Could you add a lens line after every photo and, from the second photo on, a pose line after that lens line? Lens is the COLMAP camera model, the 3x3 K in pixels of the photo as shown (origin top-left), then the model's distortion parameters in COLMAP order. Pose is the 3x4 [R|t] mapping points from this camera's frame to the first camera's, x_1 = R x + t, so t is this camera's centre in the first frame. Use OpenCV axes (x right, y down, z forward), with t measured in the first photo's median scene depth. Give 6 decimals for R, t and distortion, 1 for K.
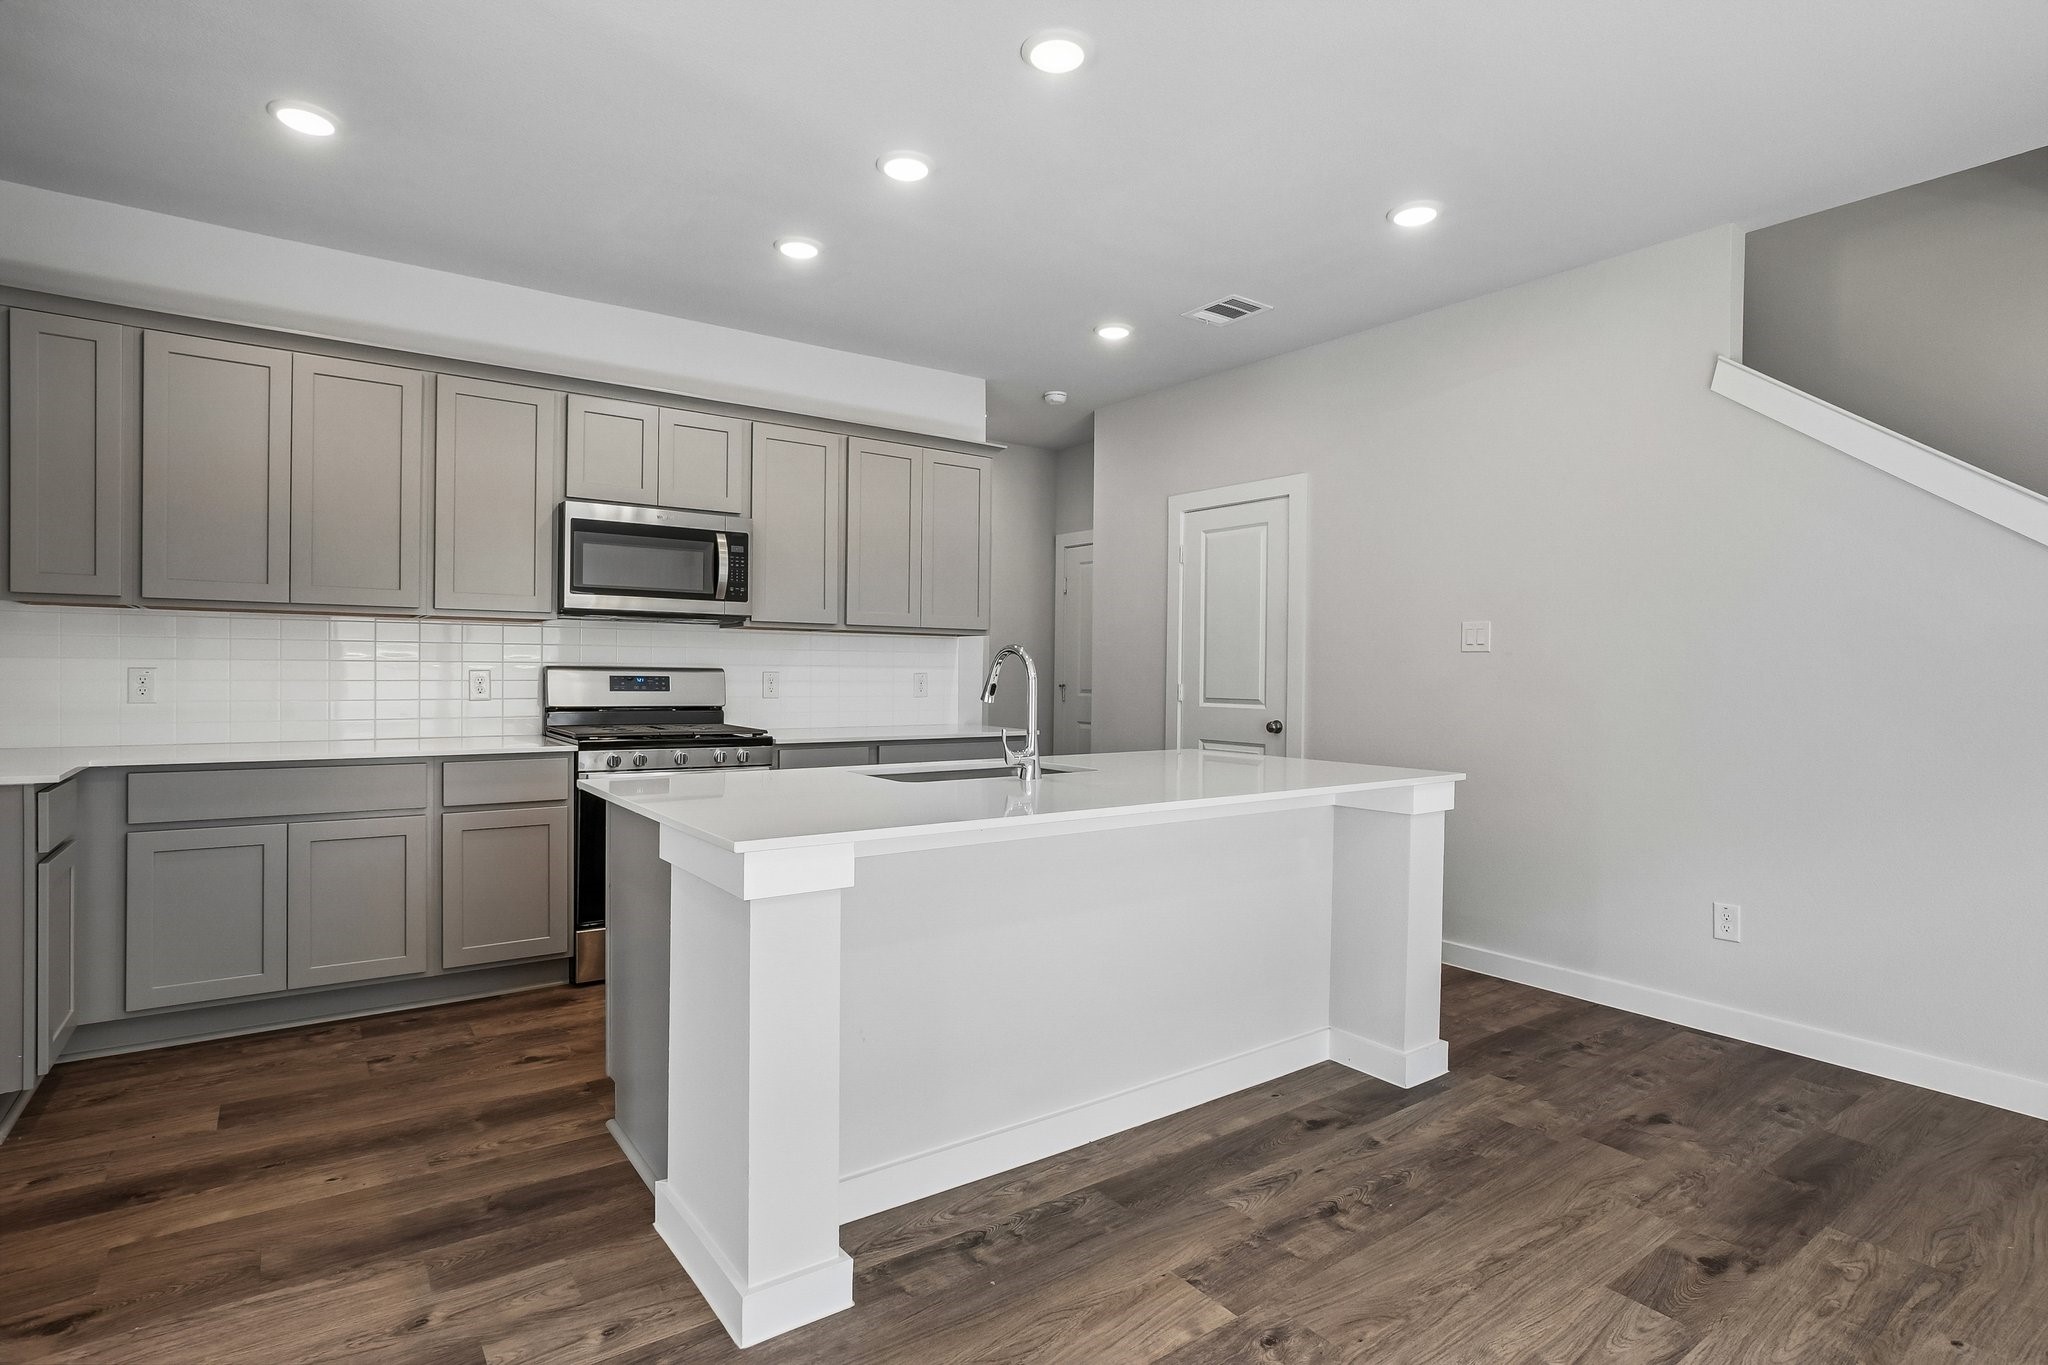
lens RADIAL K [[1023.1, 0, 1008.0], [0, 1023.1, 678.8], [0, 0, 1]] dist [-0.050567, 0.025533]
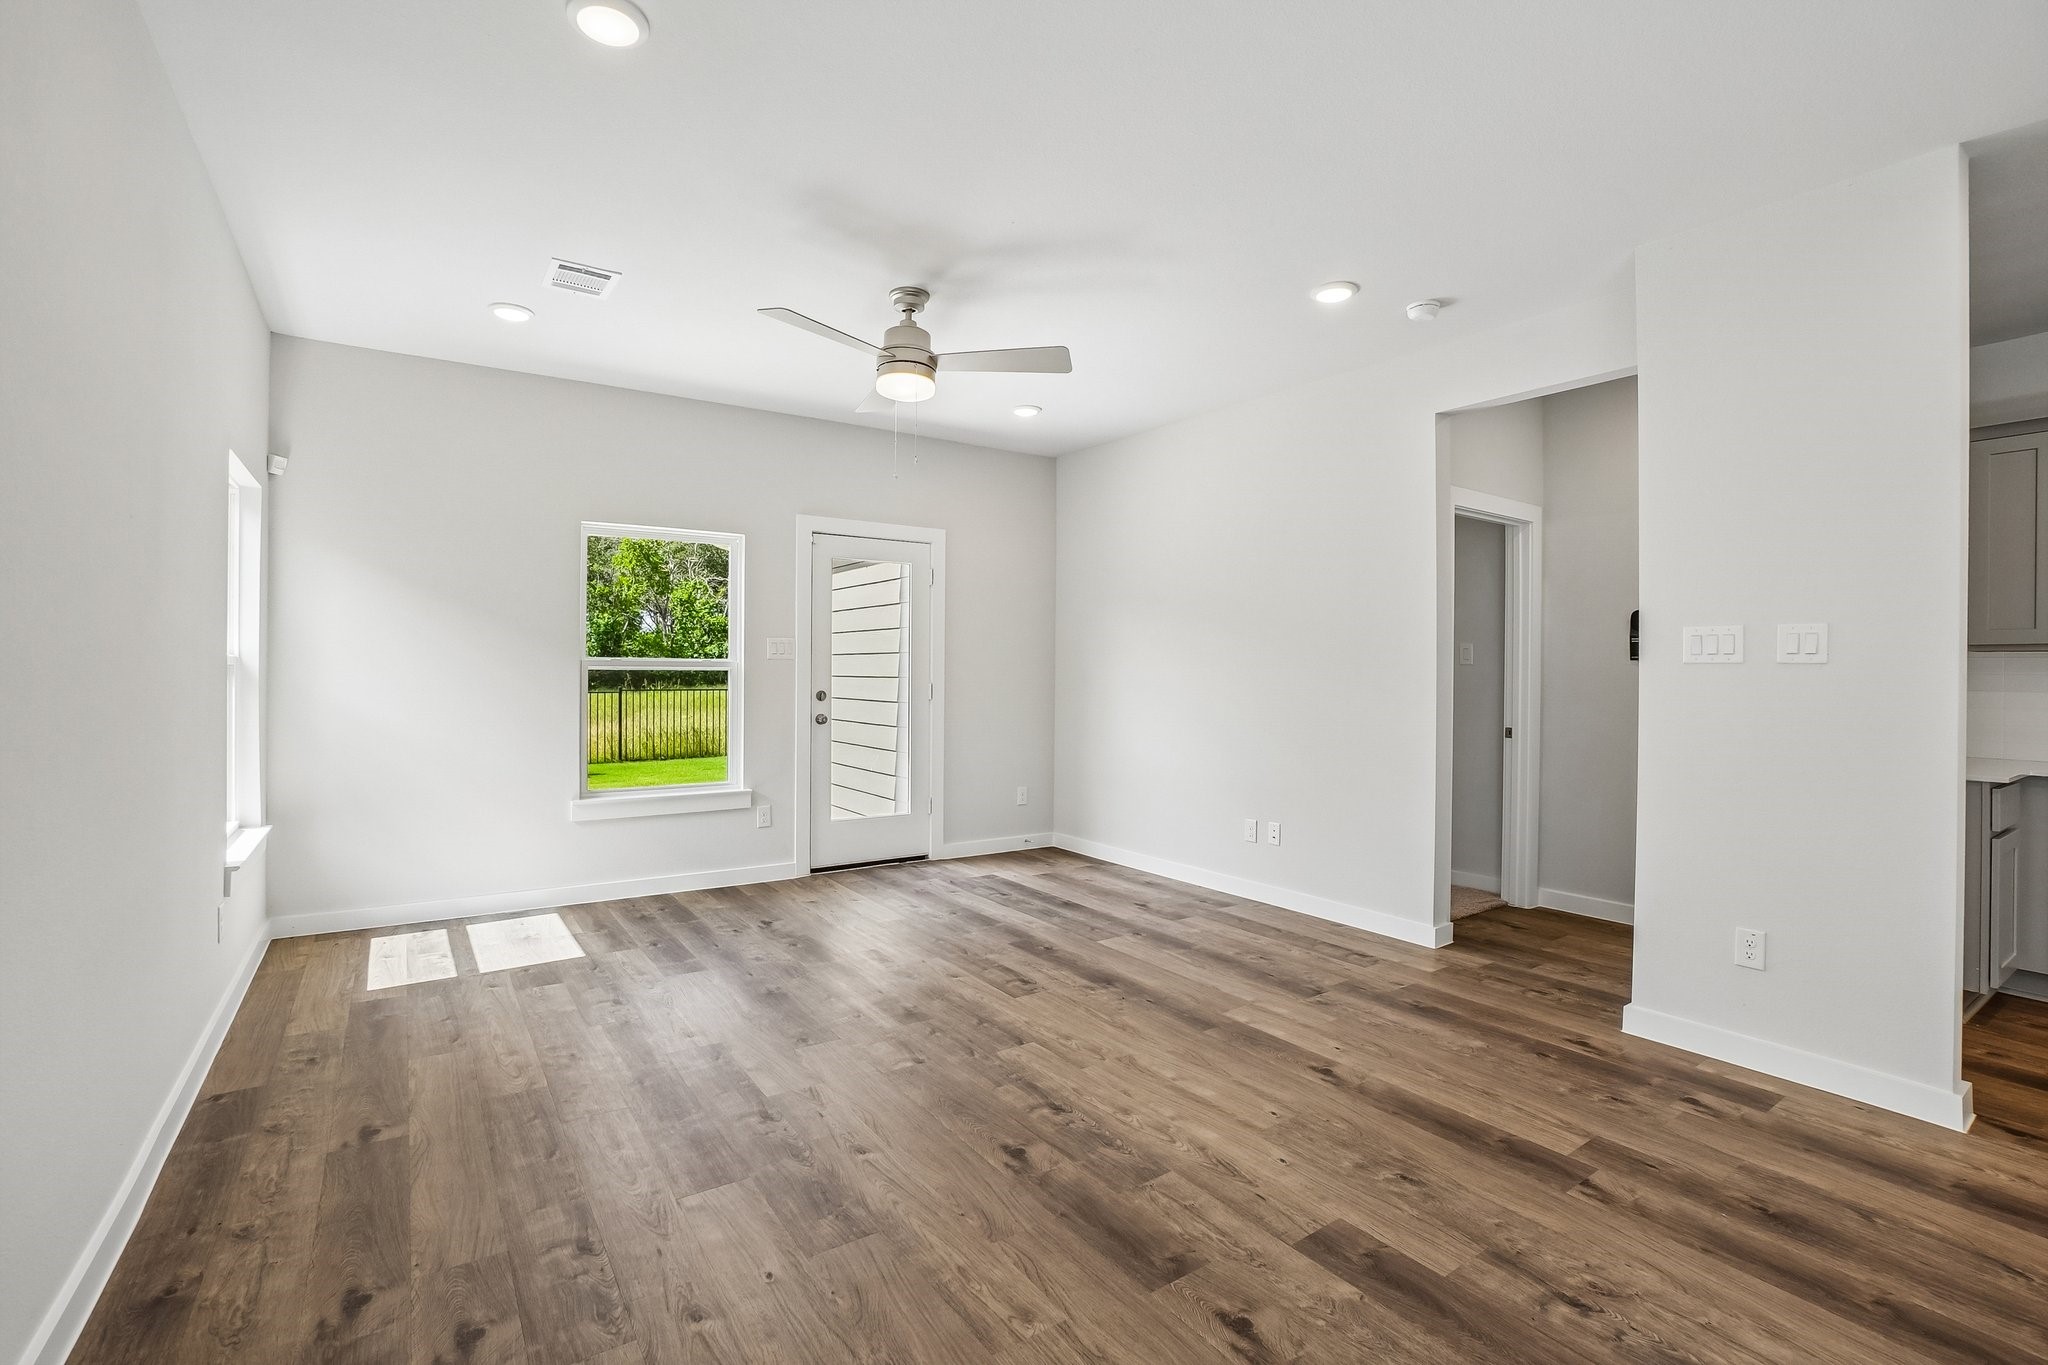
lens RADIAL K [[914.1, 0, 1014.8], [0, 914.1, 676.7], [0, 0, 1]] dist [-0.065022, 0.023879]
pose [[-0.018755, -0.004811, -0.999813, 0.208000], [-0.017565, 0.999836, -0.004481, -0.010908], [0.999670, 0.017477, -0.018836, -0.258127]]
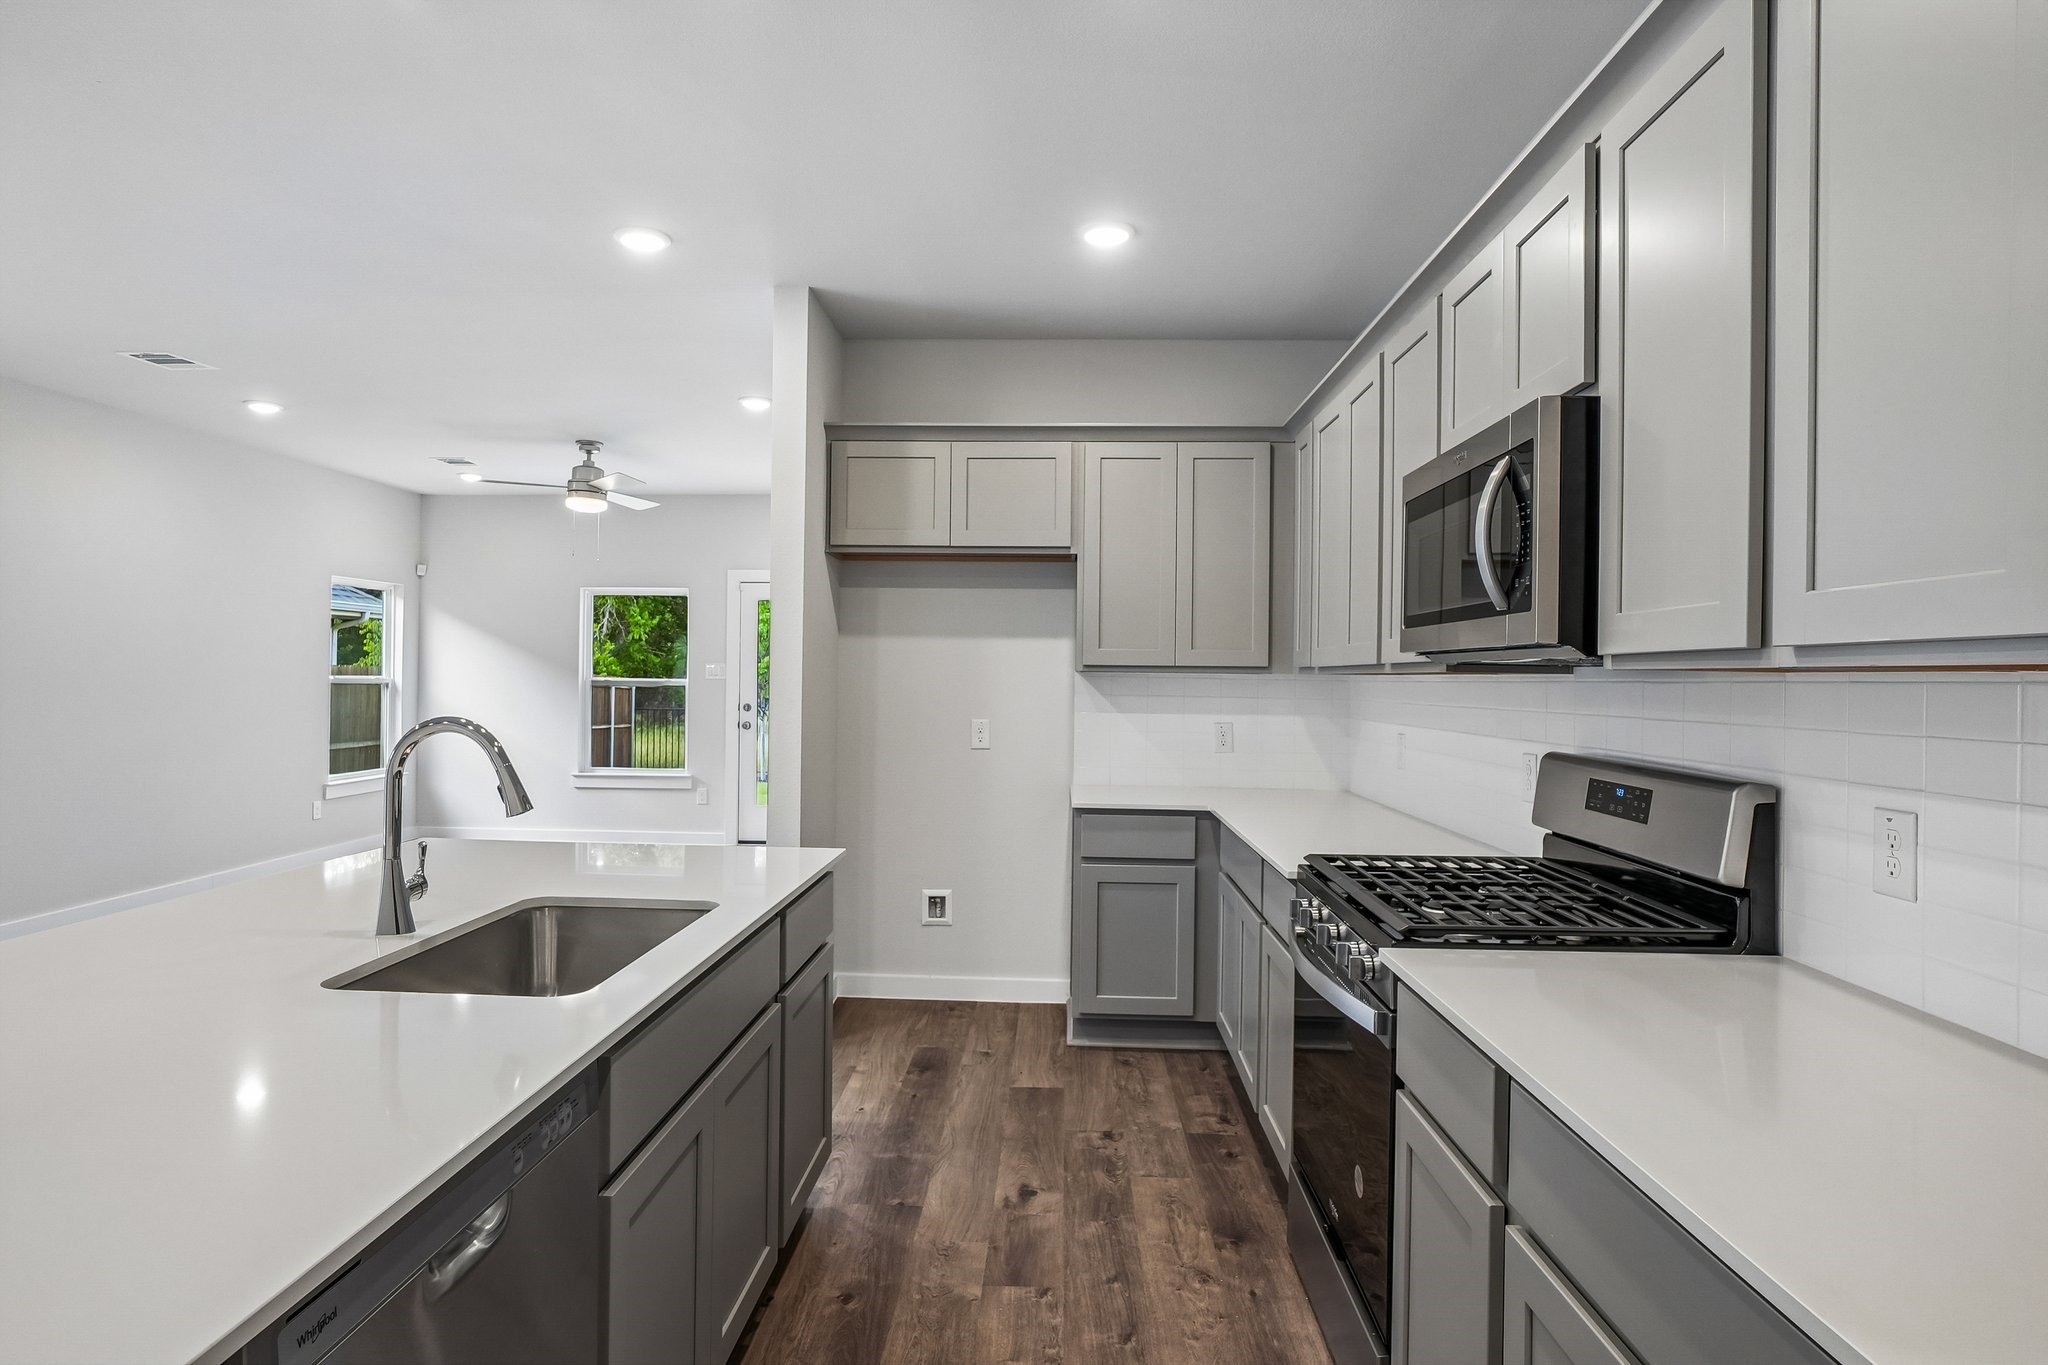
lens RADIAL K [[1115.4, 0, 1012.7], [0, 1115.4, 672.9], [0, 0, 1]] dist [-0.020621, 0.000256]
pose [[-0.614214, -0.024287, -0.788766, 0.245179], [-0.027811, 0.999572, -0.009121, -0.048670], [0.788649, 0.016334, -0.614626, 1.296193]]
